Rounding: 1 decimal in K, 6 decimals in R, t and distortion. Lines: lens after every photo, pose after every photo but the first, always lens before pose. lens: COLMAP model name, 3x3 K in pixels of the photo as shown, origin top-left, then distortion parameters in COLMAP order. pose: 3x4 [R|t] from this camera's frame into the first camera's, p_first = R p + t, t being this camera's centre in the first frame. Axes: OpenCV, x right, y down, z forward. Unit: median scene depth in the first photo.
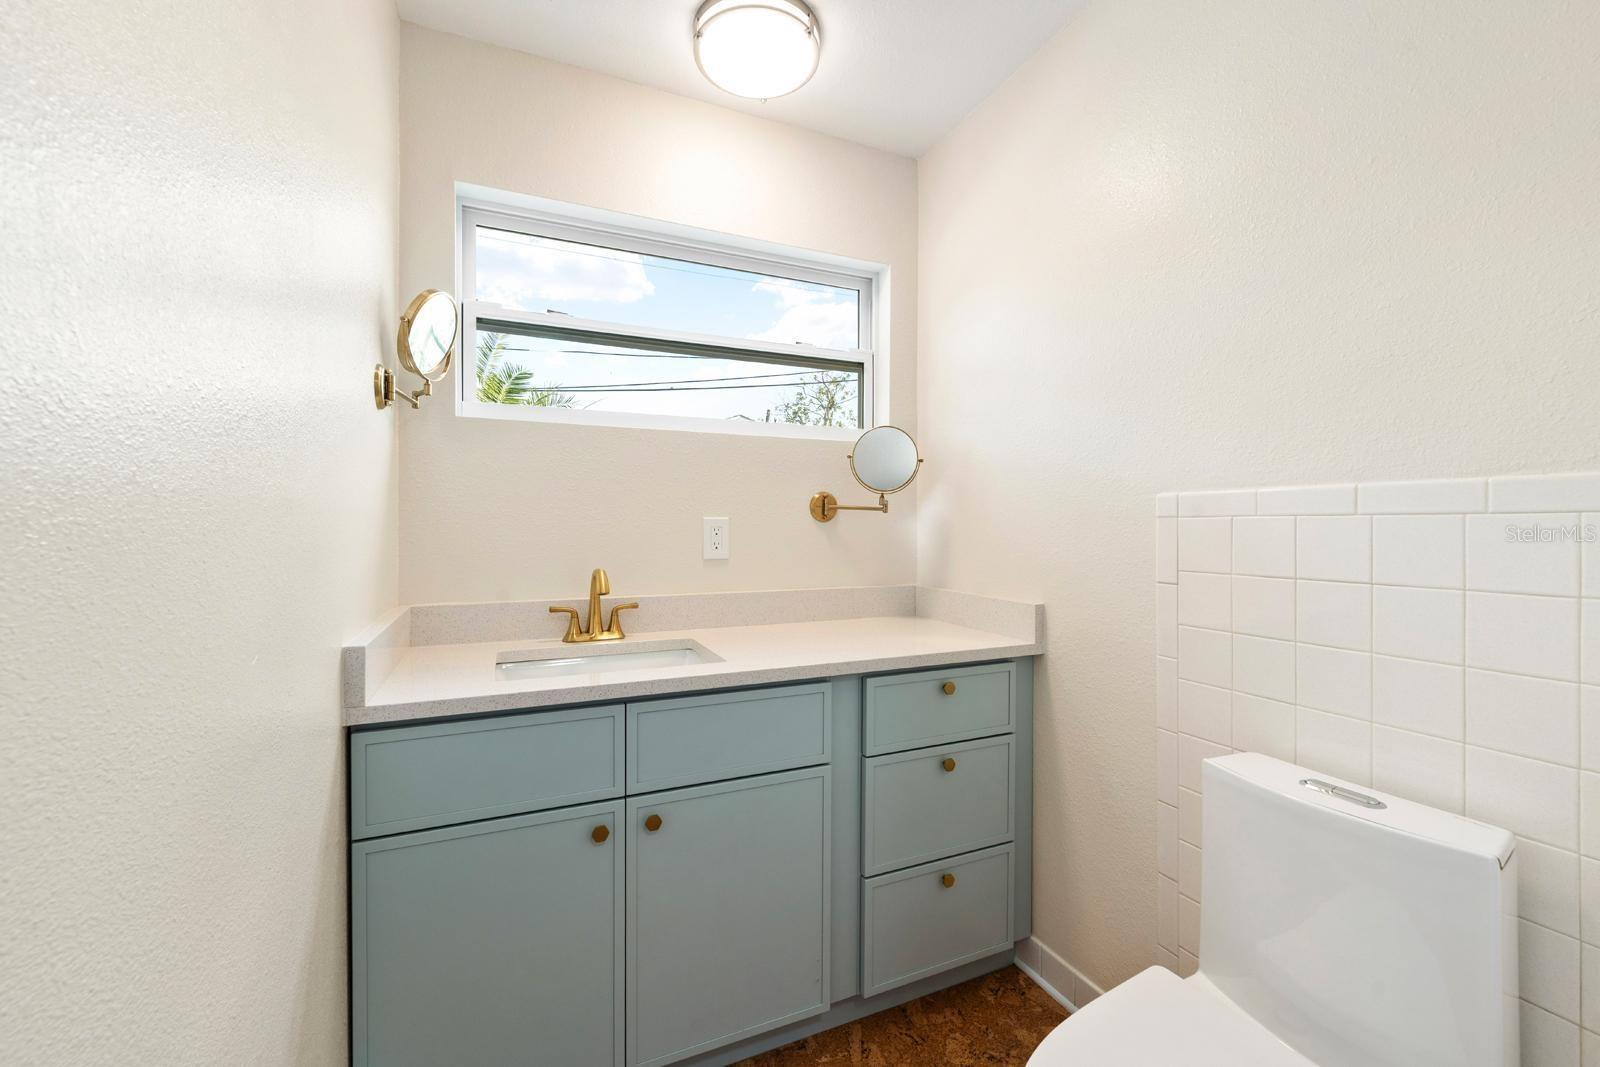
lens RADIAL K [[631.9, 0, 795.1], [0, 631.9, 531.6], [0, 0, 1]] dist [-0.000191, 0.000605]
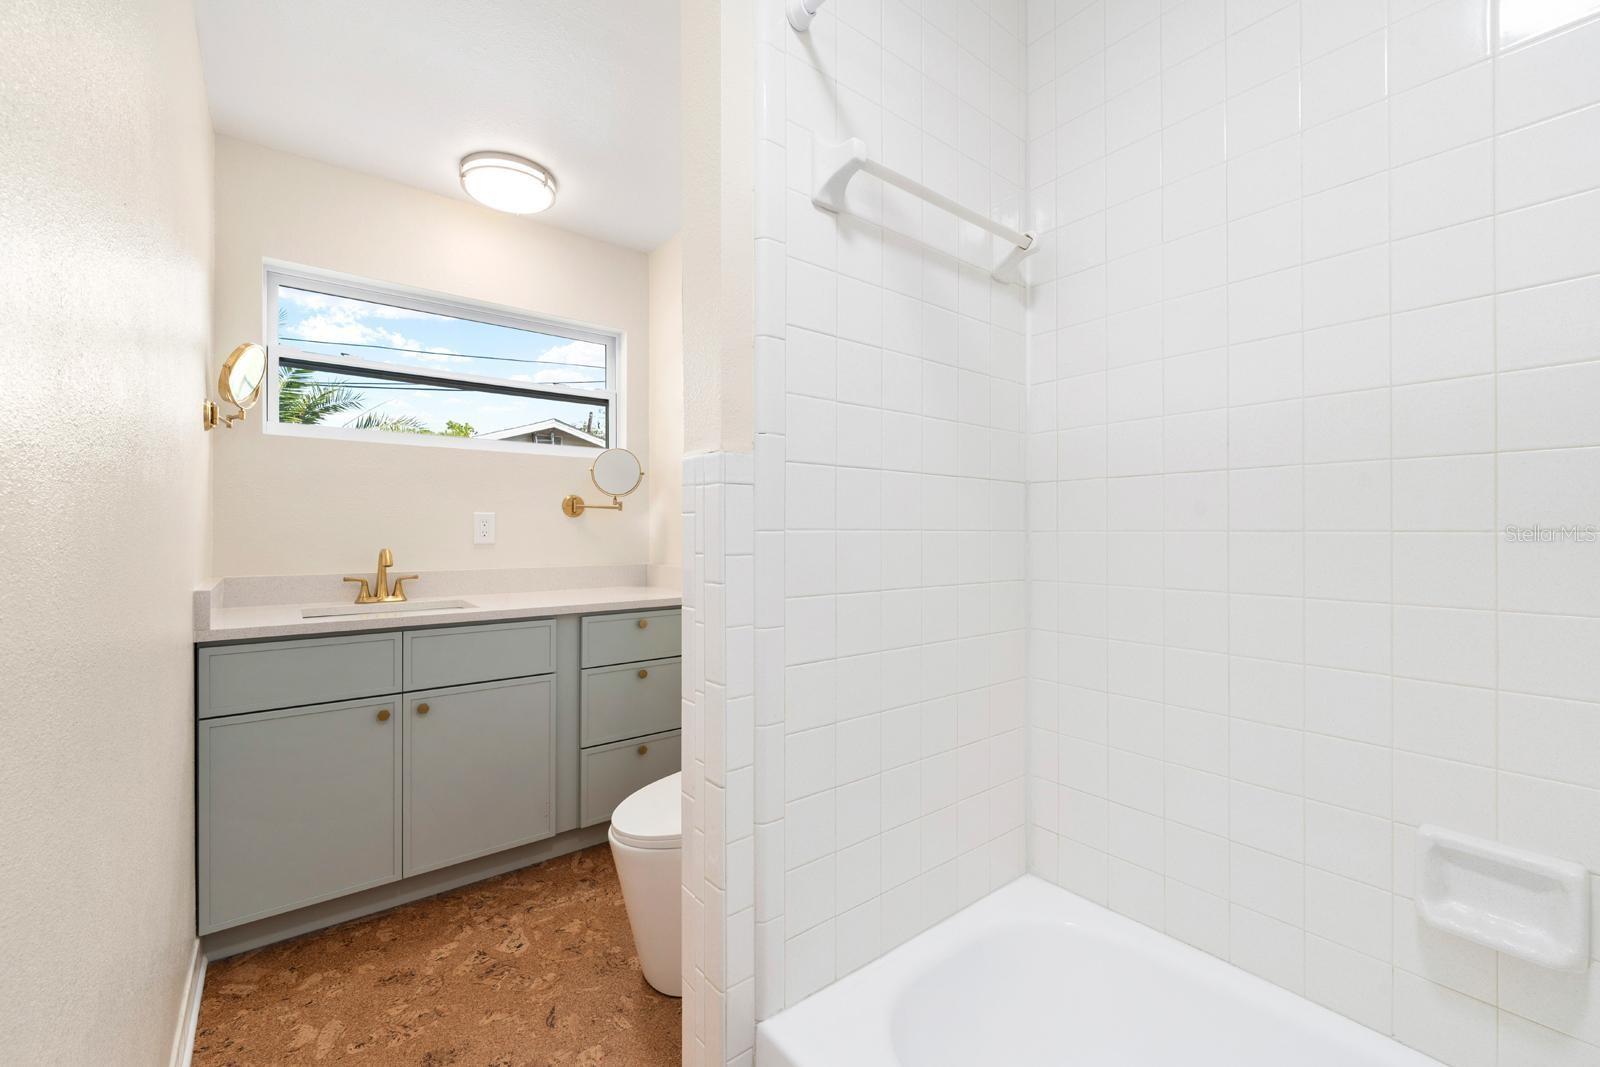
lens RADIAL K [[648.5, 0, 797.8], [0, 648.5, 531.3], [0, 0, 1]] dist [-0.000502, -0.000273]
pose [[0.967971, -0.001883, 0.251056, 0.212156], [0.004539, 0.999940, -0.010002, 0.041369], [-0.251022, 0.010822, 0.967921, -0.611248]]
